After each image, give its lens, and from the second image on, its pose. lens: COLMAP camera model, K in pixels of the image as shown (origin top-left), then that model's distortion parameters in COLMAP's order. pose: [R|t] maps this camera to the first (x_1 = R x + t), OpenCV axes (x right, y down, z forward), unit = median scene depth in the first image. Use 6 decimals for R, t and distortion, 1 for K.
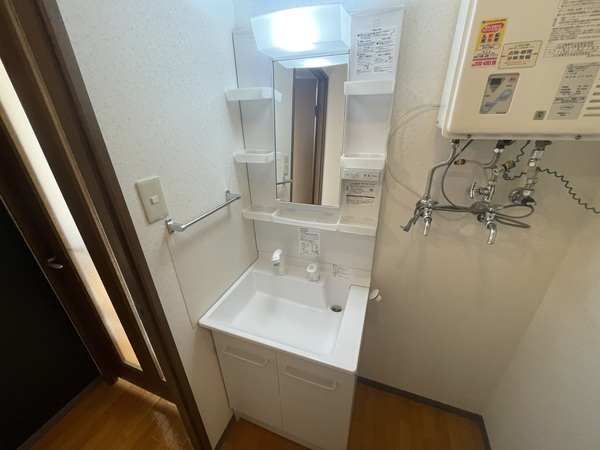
lens RADIAL K [[240.3, 0, 301.4], [0, 240.3, 226.0], [0, 0, 1]] dist [-0.003235, 0.000516]
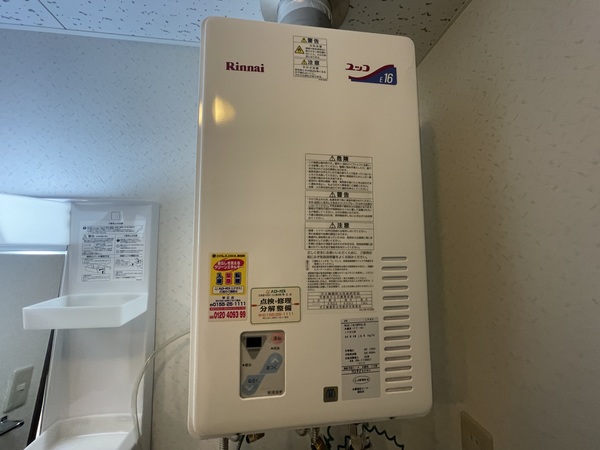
lens RADIAL K [[240.3, 0, 300.1], [0, 240.3, 225.1], [0, 0, 1]] dist [-0.003235, 0.000516]
pose [[0.890334, 0.052231, 0.452301, 0.663387], [0.182272, 0.869434, -0.459196, -0.586780], [-0.417231, 0.491280, 0.764567, 0.392312]]
